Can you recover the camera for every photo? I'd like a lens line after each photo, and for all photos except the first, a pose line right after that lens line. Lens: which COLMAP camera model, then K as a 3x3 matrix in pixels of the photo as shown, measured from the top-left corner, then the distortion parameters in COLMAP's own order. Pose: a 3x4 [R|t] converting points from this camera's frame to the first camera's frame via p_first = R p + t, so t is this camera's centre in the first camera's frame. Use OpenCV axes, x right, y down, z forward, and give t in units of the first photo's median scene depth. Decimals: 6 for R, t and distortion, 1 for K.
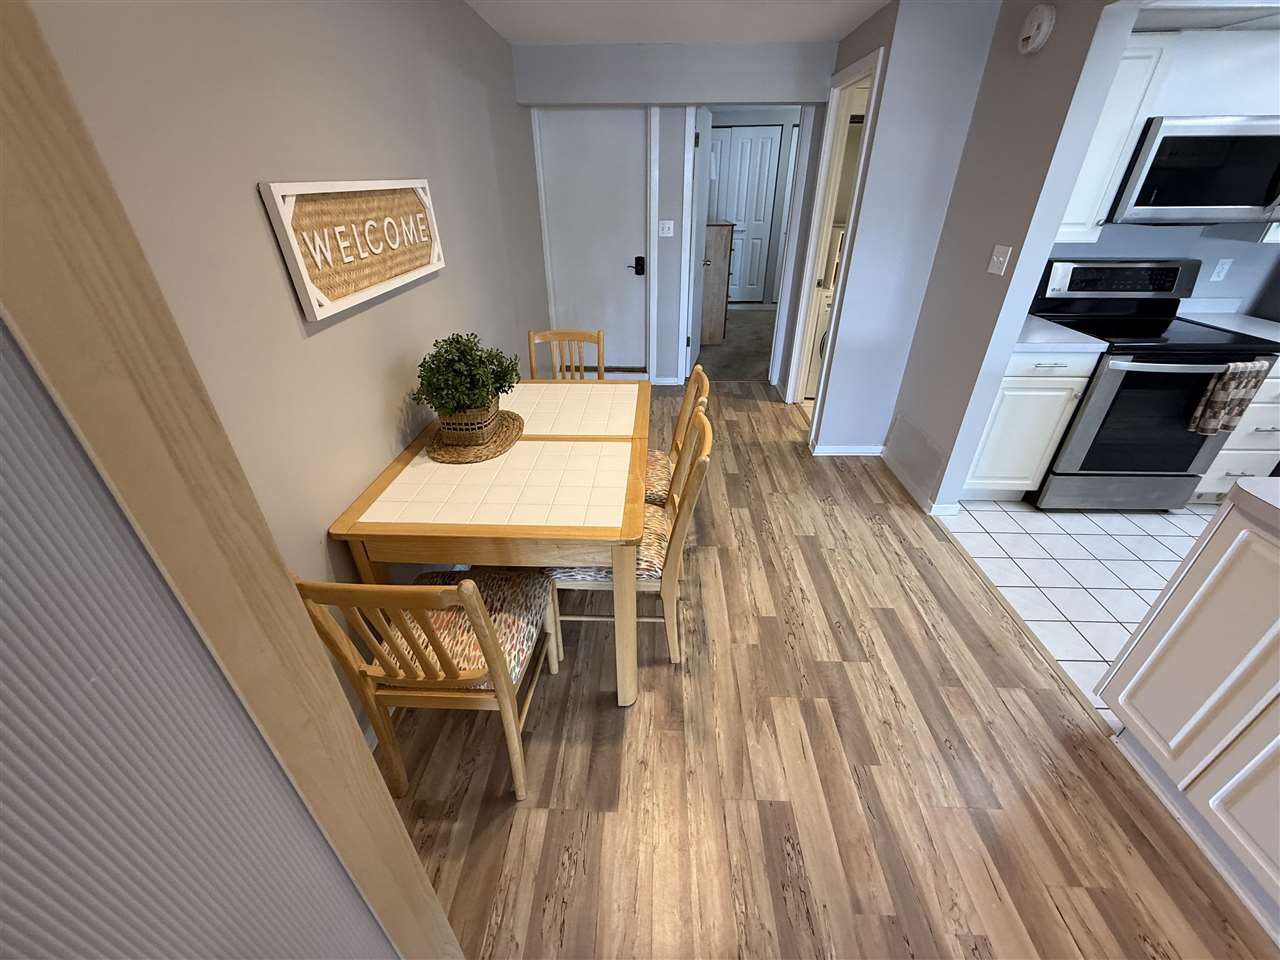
lens RADIAL K [[509.8, 0, 638.9], [0, 509.8, 481.9], [0, 0, 1]] dist [0.000610, -0.000344]
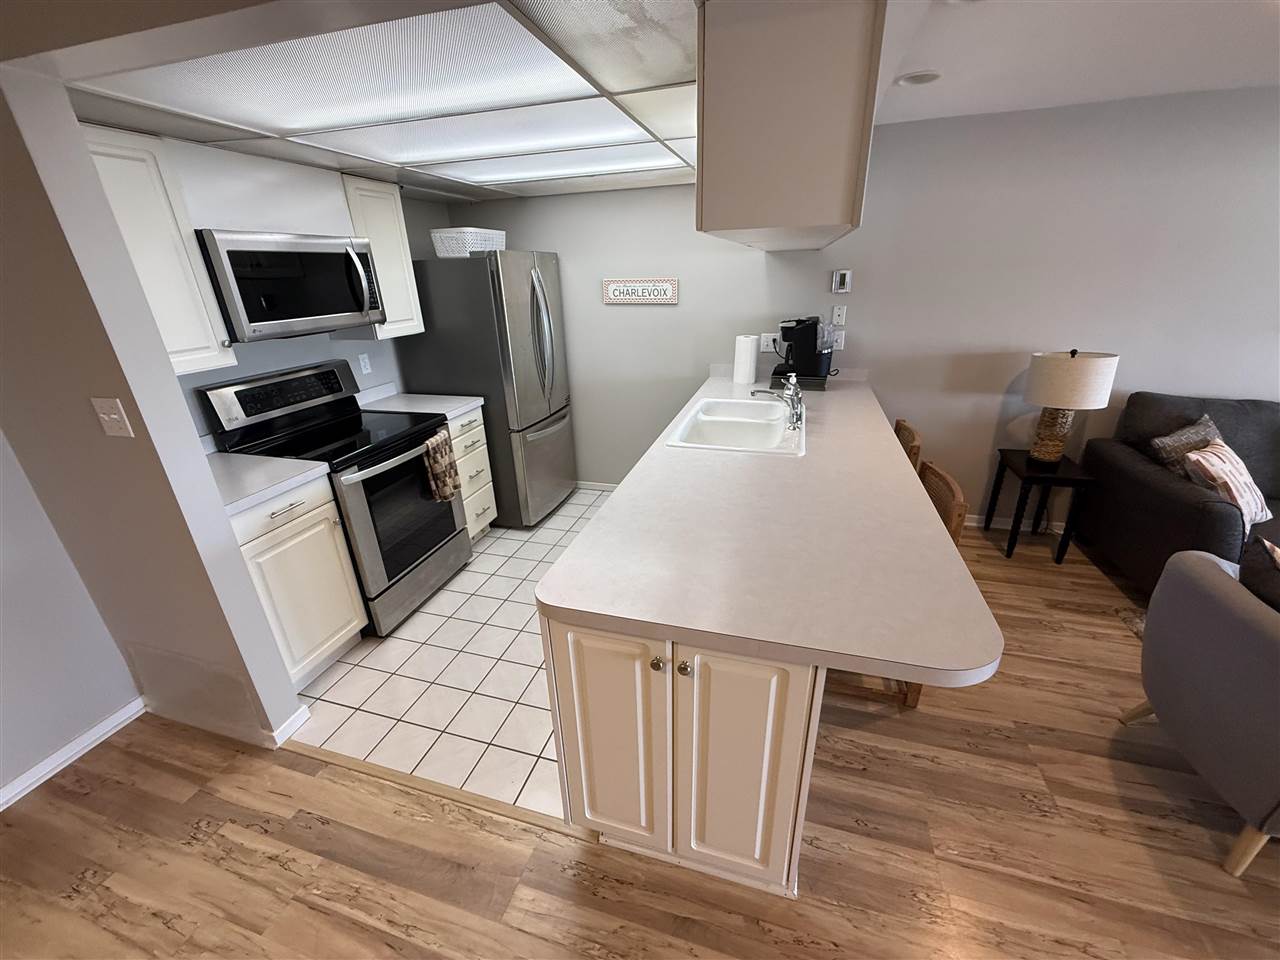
lens RADIAL K [[509.8, 0, 638.3], [0, 509.8, 480.4], [0, 0, 1]] dist [0.000610, -0.000344]
pose [[0.252908, -0.374211, 0.892190, 0.250831], [0.517382, 0.831544, 0.202113, -0.143921], [-0.817529, 0.410487, 0.403914, 0.206015]]
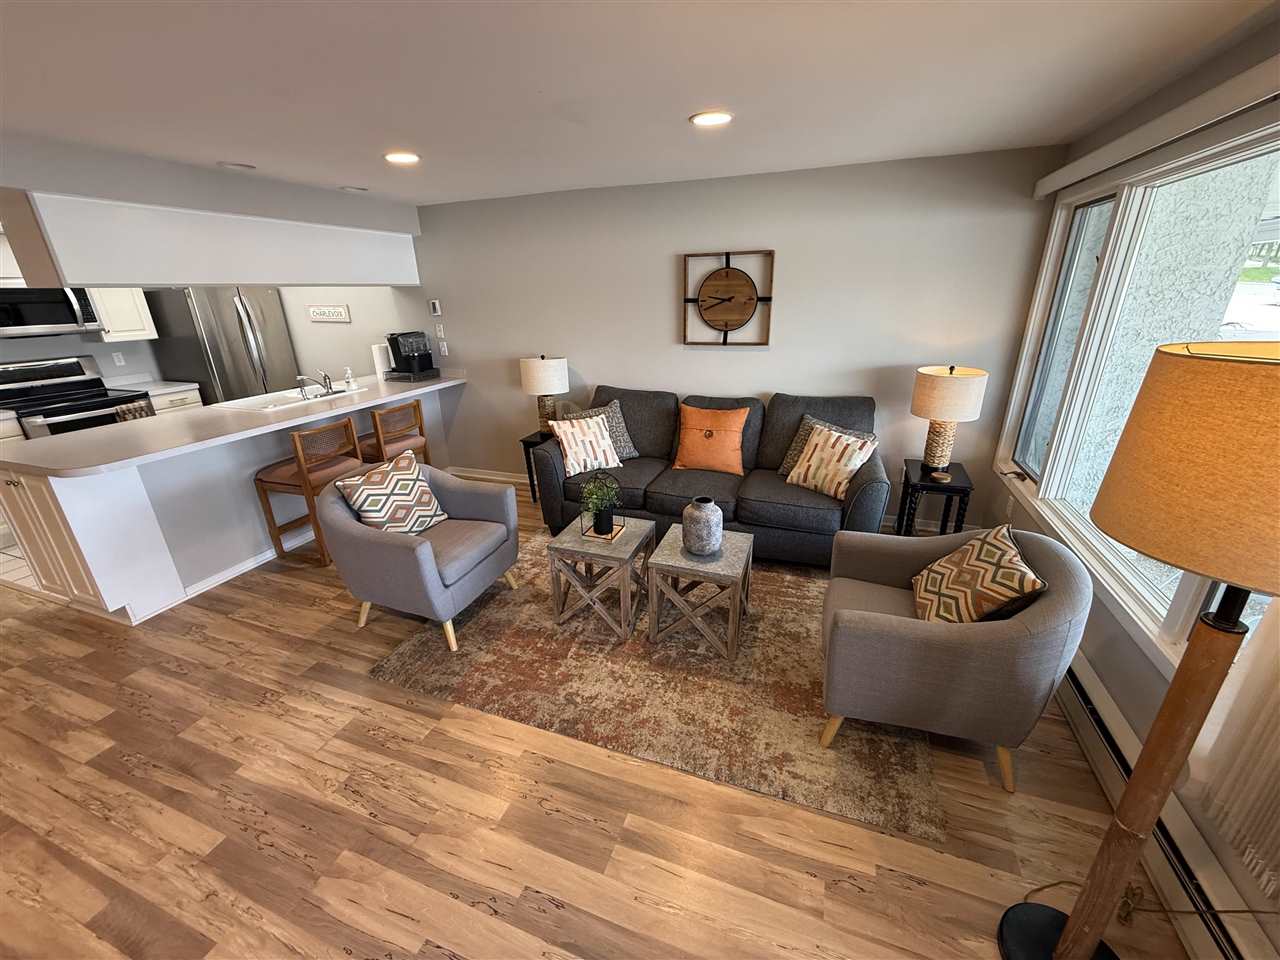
lens RADIAL K [[509.8, 0, 638.6], [0, 509.8, 481.6], [0, 0, 1]] dist [0.000610, -0.000344]
pose [[0.315740, -0.334850, 0.887797, 0.096127], [0.501389, 0.853239, 0.143500, 0.610740], [-0.805554, 0.399823, 0.437292, -1.056752]]
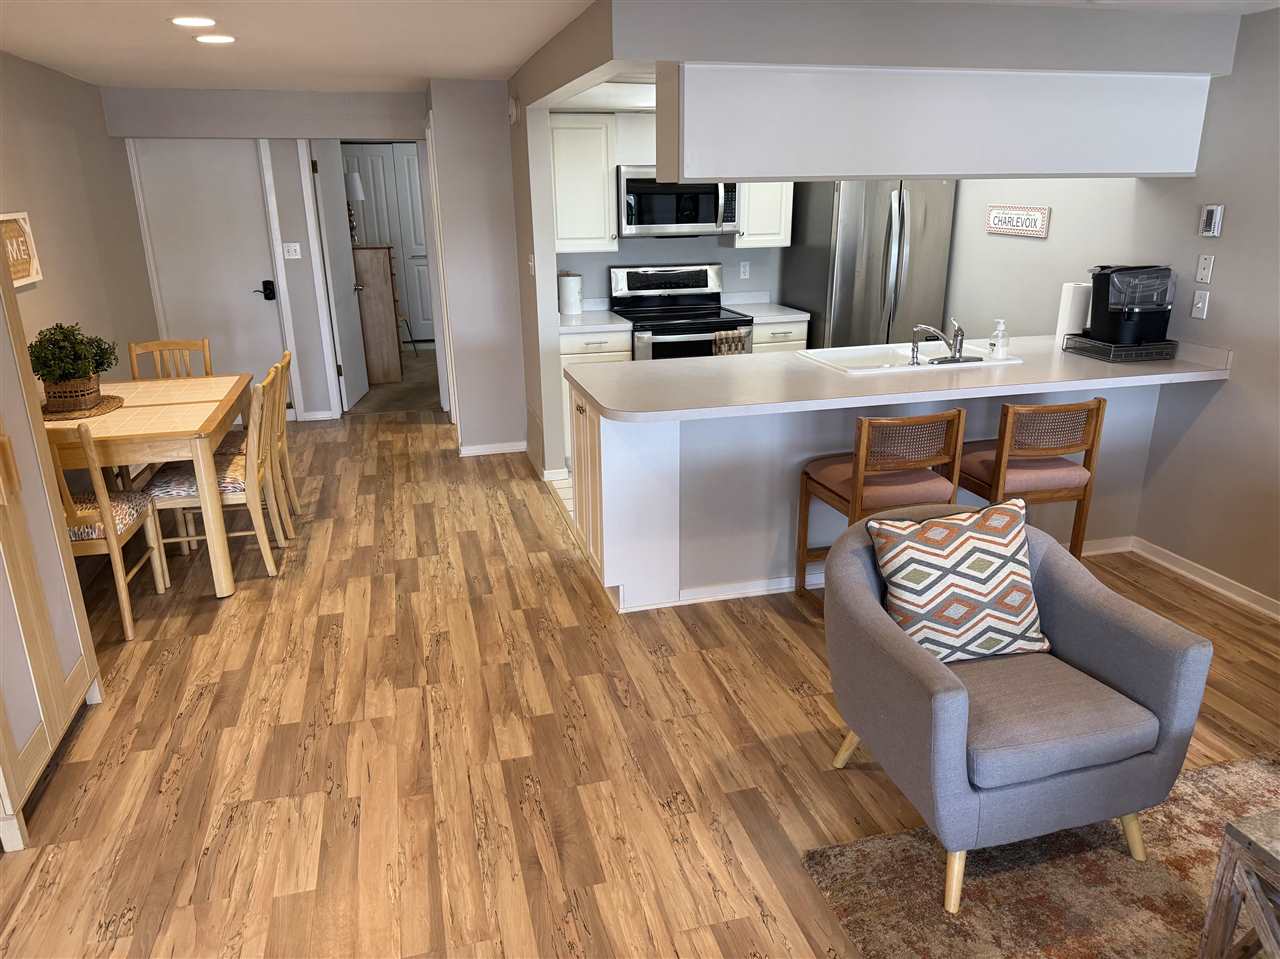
lens RADIAL K [[898.7, 0, 644.2], [0, 898.7, 485.5], [0, 0, 1]] dist [0.052384, -0.064526]
pose [[0.955376, -0.095347, 0.279582, 0.271051], [0.154302, 0.968165, -0.197096, 0.580576], [-0.251889, 0.231441, 0.939674, -1.049468]]
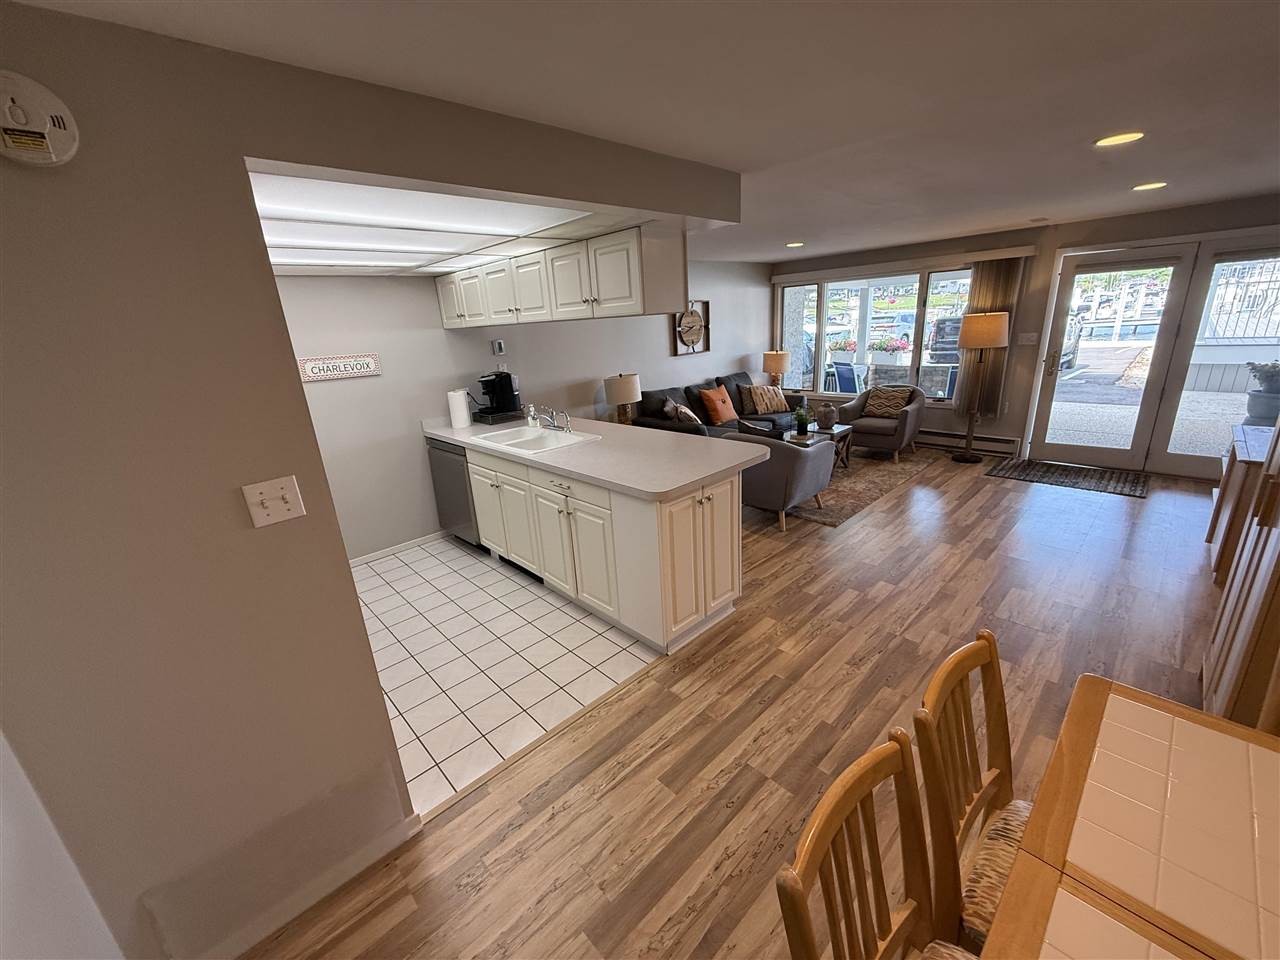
lens RADIAL K [[509.8, 0, 639.2], [0, 509.8, 481.0], [0, 0, 1]] dist [0.000610, -0.000344]
pose [[-0.713196, -0.163197, 0.681702, 0.001362], [0.412372, 0.688744, 0.596306, -0.602511], [-0.566834, 0.706398, -0.423912, 0.948582]]
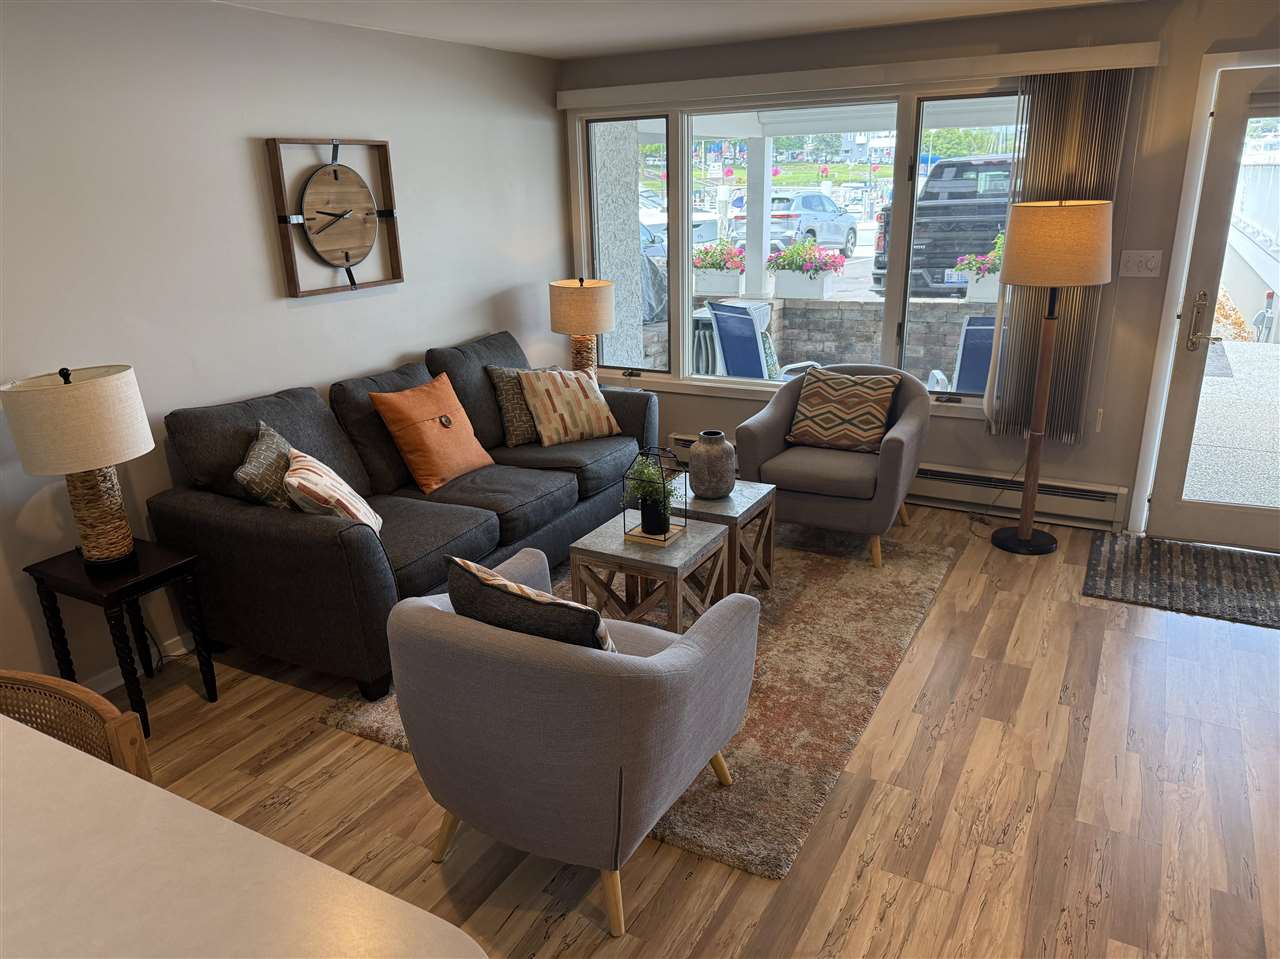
lens RADIAL K [[898.7, 0, 634.0], [0, 898.7, 489.8], [0, 0, 1]] dist [0.052384, -0.064526]
pose [[-0.887236, -0.119292, 0.445625, 0.441690], [0.263387, 0.662070, 0.701635, -0.169112], [-0.378734, 0.739887, -0.555993, 0.230997]]
